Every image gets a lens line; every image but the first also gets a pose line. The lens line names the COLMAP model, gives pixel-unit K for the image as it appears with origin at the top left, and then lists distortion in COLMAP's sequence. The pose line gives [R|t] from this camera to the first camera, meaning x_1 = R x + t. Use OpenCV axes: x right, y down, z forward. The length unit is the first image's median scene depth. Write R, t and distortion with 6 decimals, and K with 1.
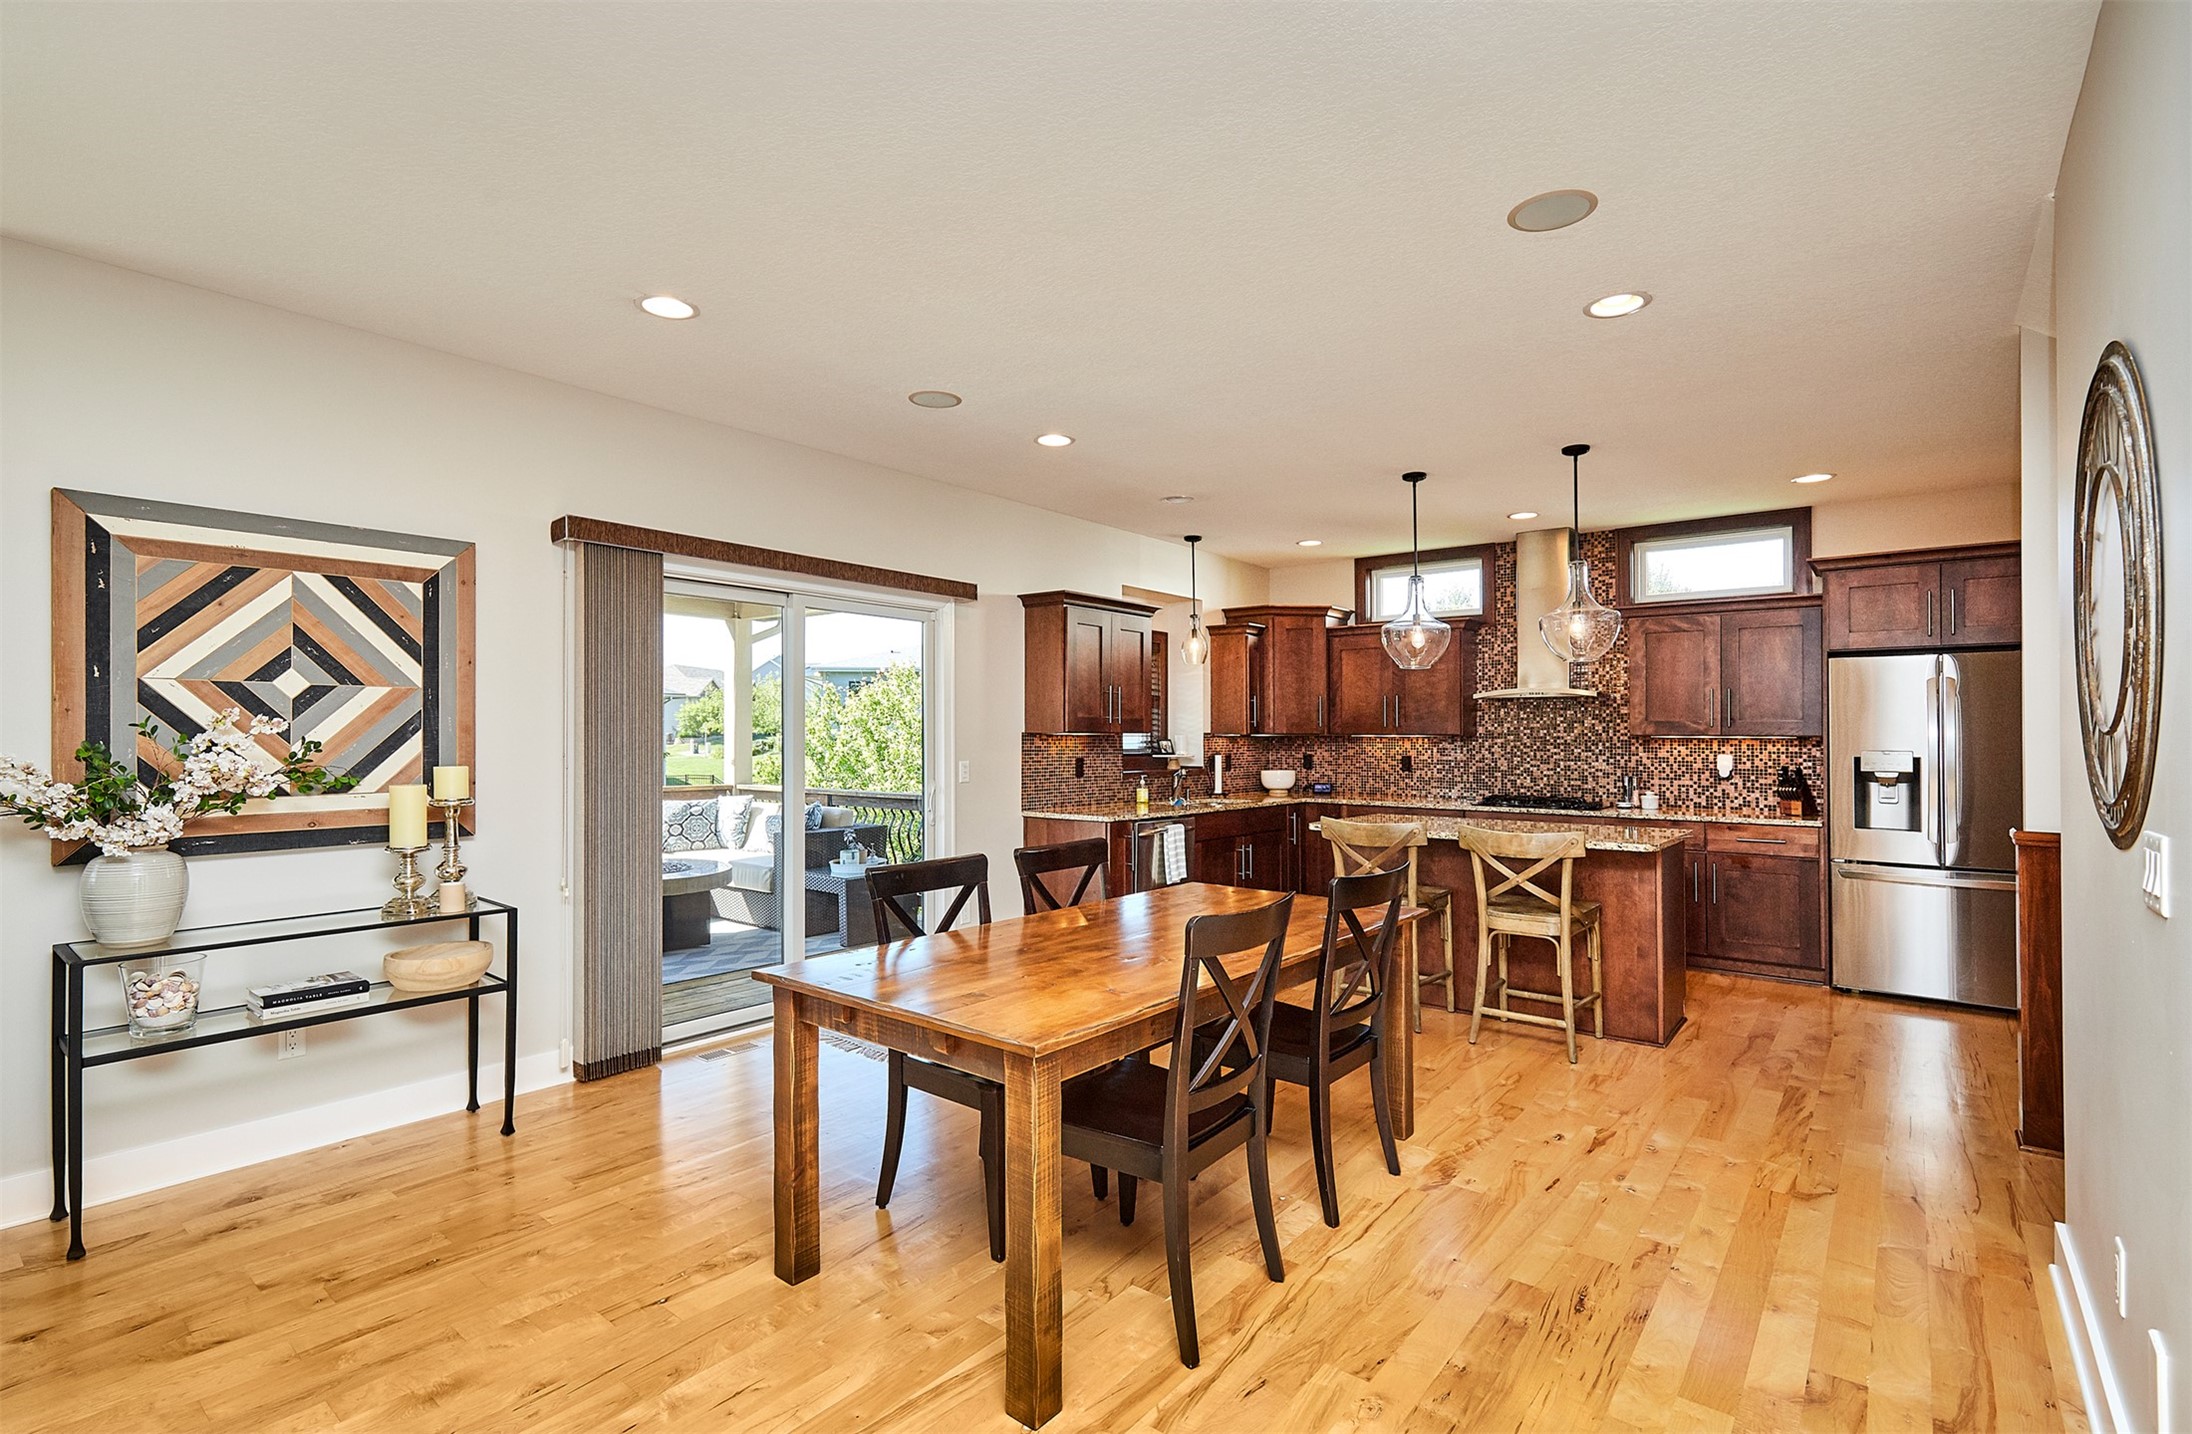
lens RADIAL K [[1022.4, 0, 1132.3], [0, 1022.4, 717.6], [0, 0, 1]] dist [-0.002583, -0.000199]
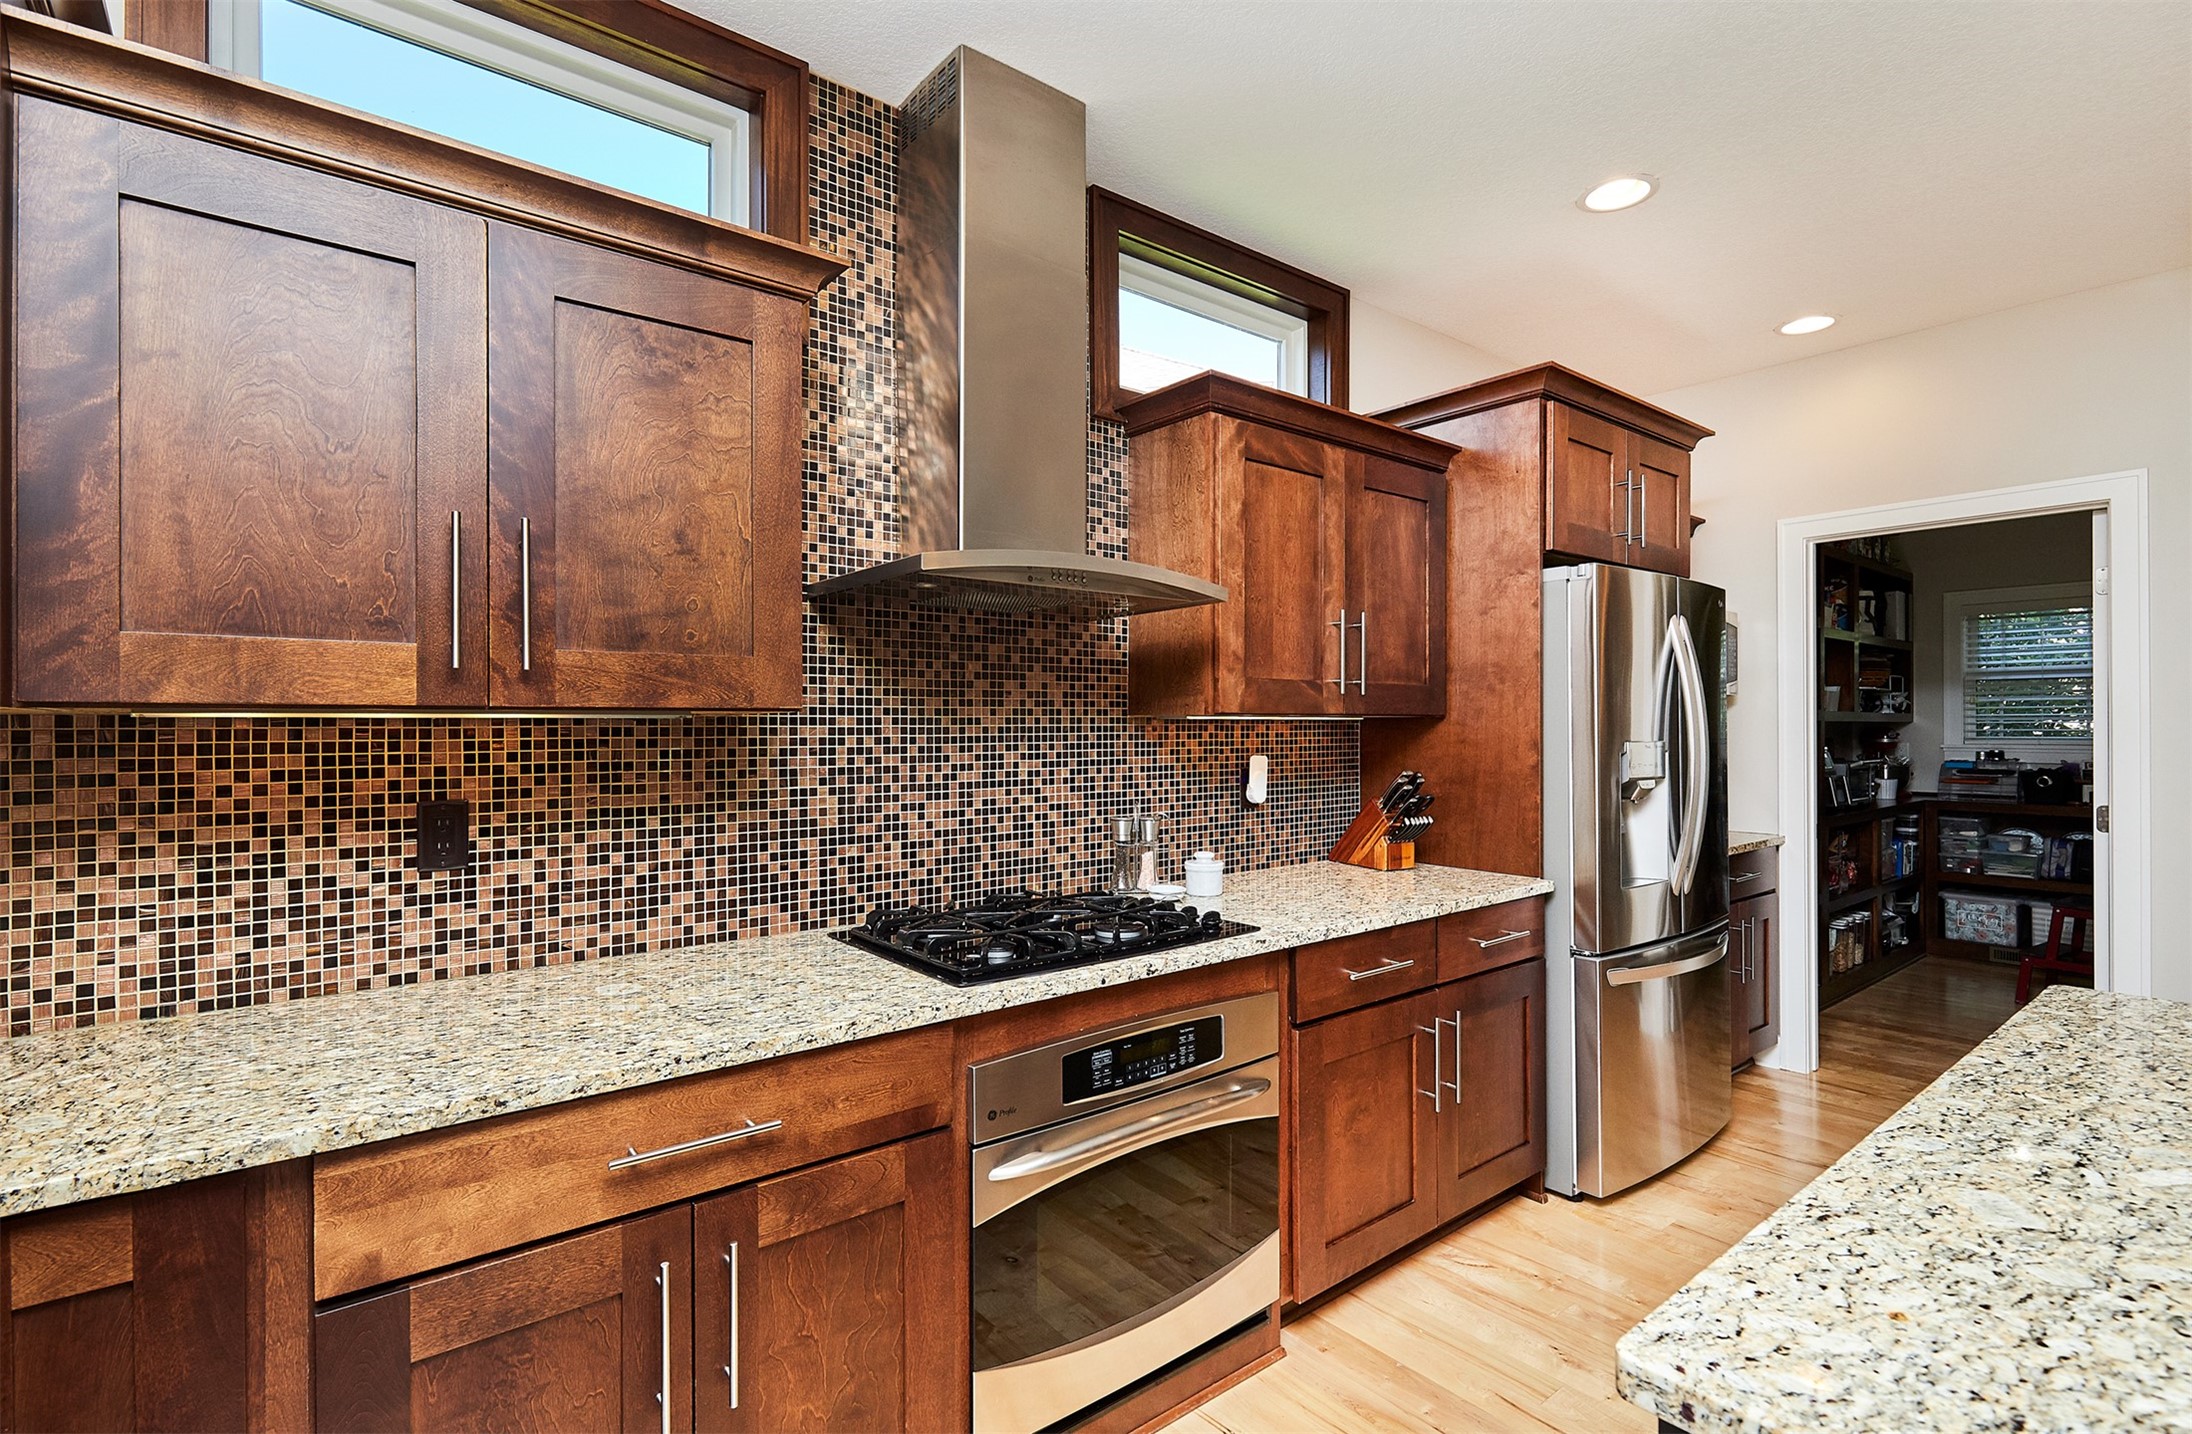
lens RADIAL K [[1029.2, 0, 1096.0], [0, 1029.2, 717.0], [0, 0, 1]] dist [0.000117, -0.000015]
pose [[0.258473, 0.002158, 0.966016, 0.109114], [-0.013154, 0.999913, 0.001286, 0.020681], [-0.965929, -0.013039, 0.258478, 1.036793]]
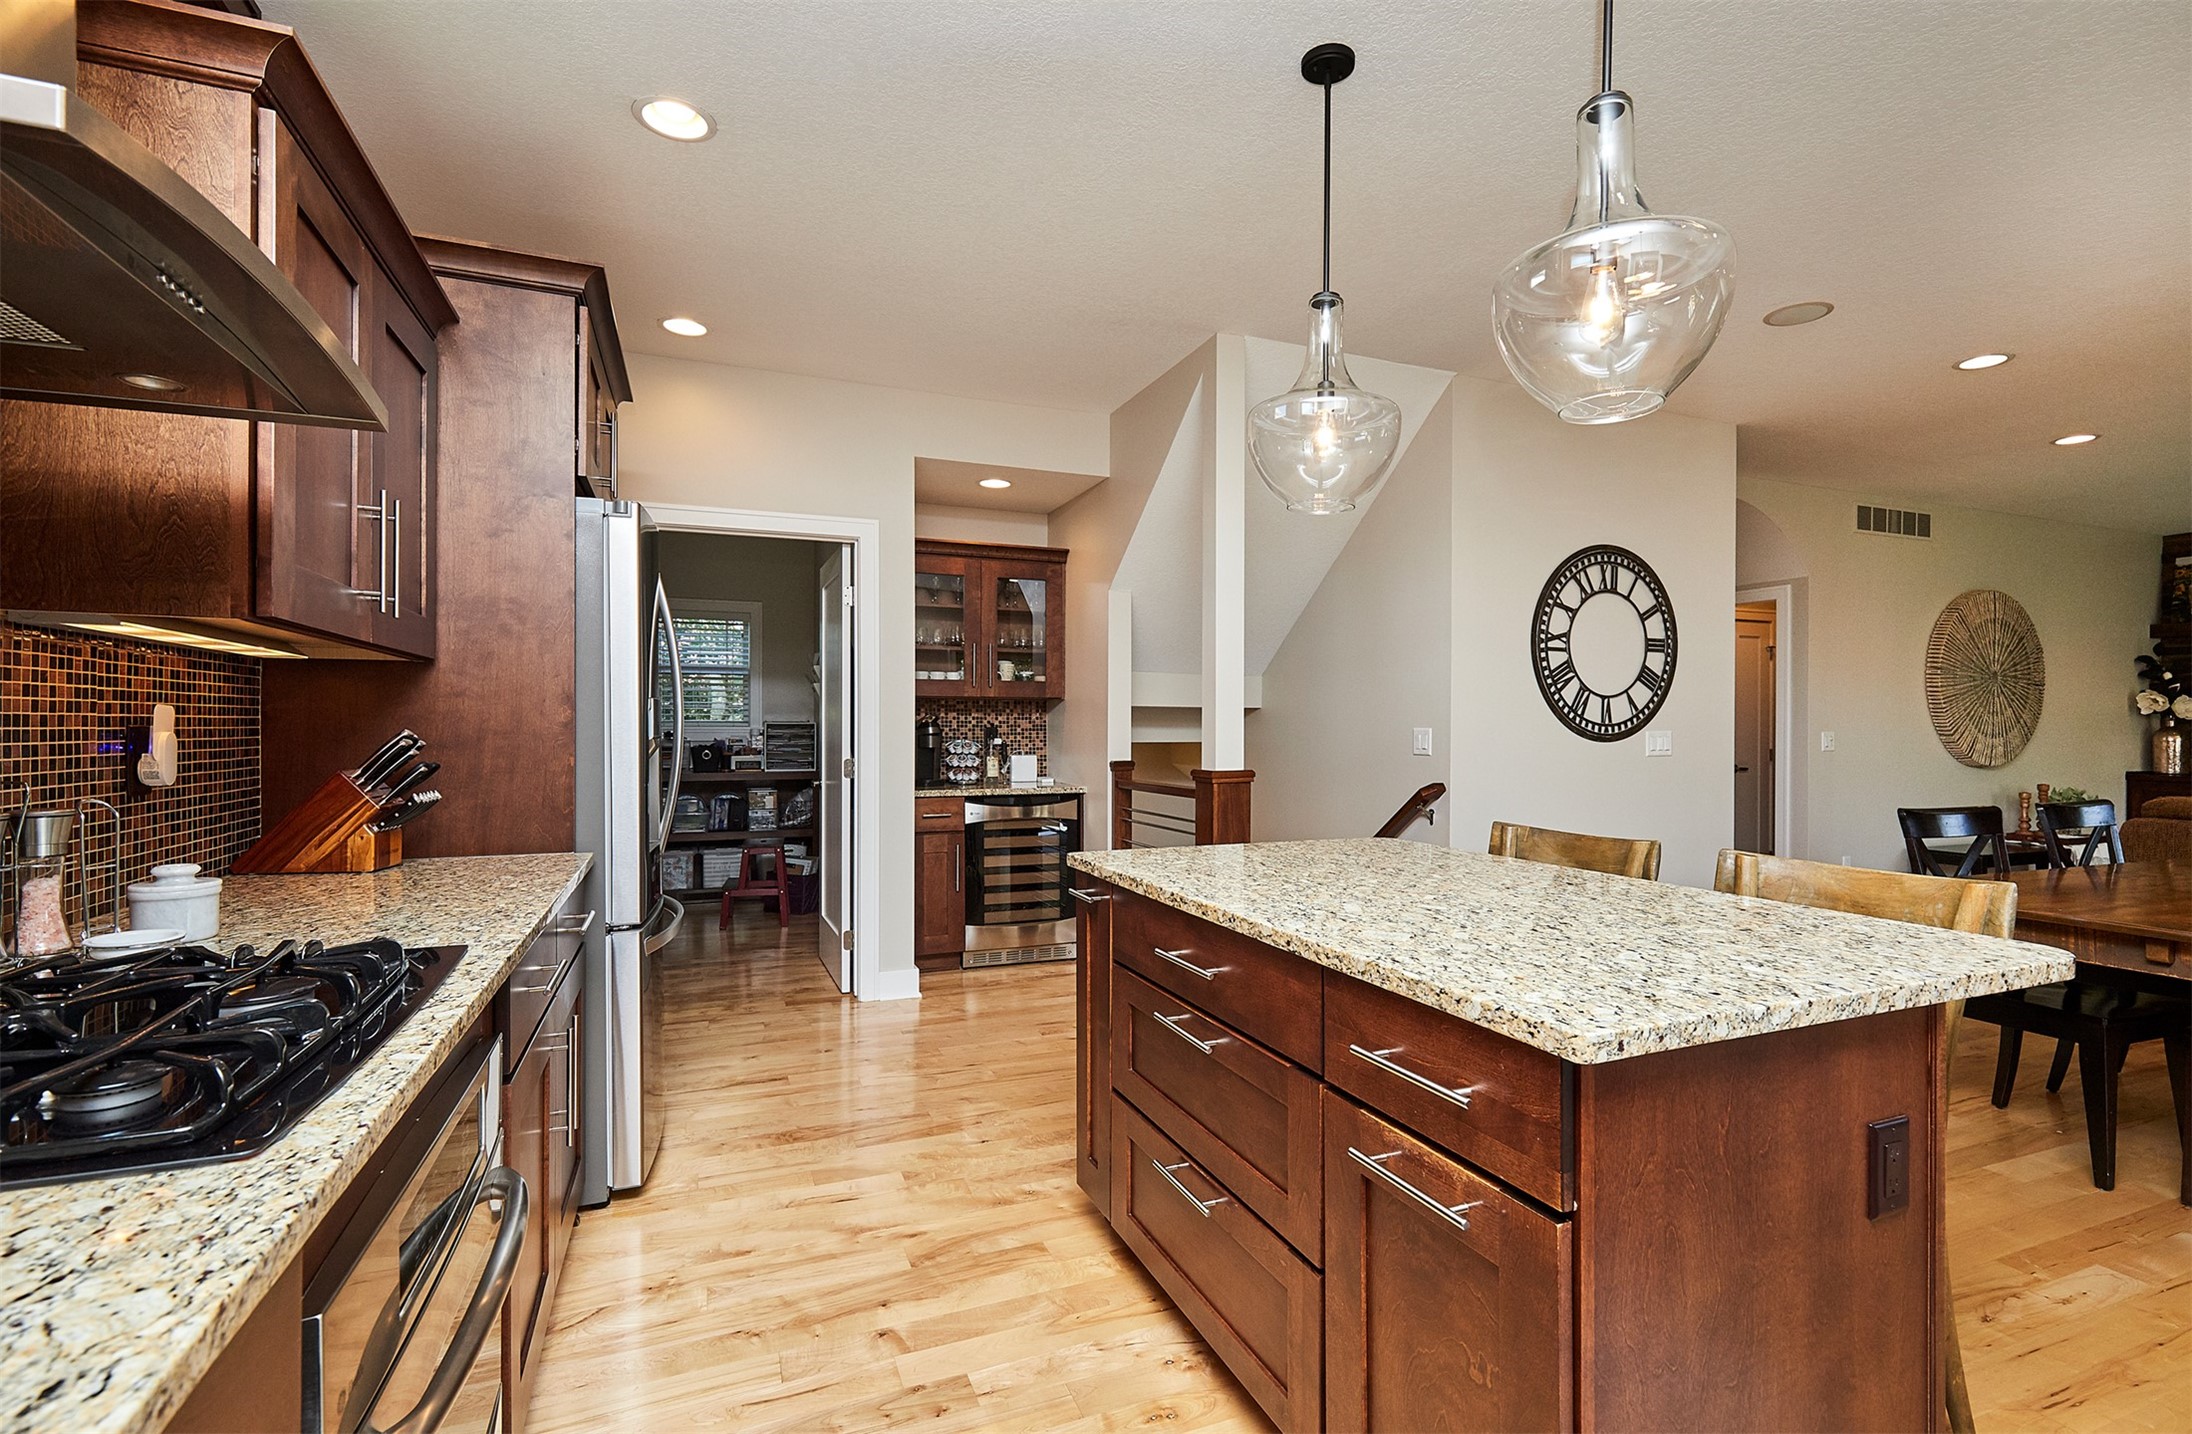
lens RADIAL K [[1022.4, 0, 1132.3], [0, 1022.4, 717.6], [0, 0, 1]] dist [-0.002583, -0.000199]
pose [[-0.867021, 0.000086, 0.498271, 0.223341], [-0.012931, 0.999659, -0.022674, 0.045262], [-0.498103, -0.026102, -0.866725, 1.202379]]
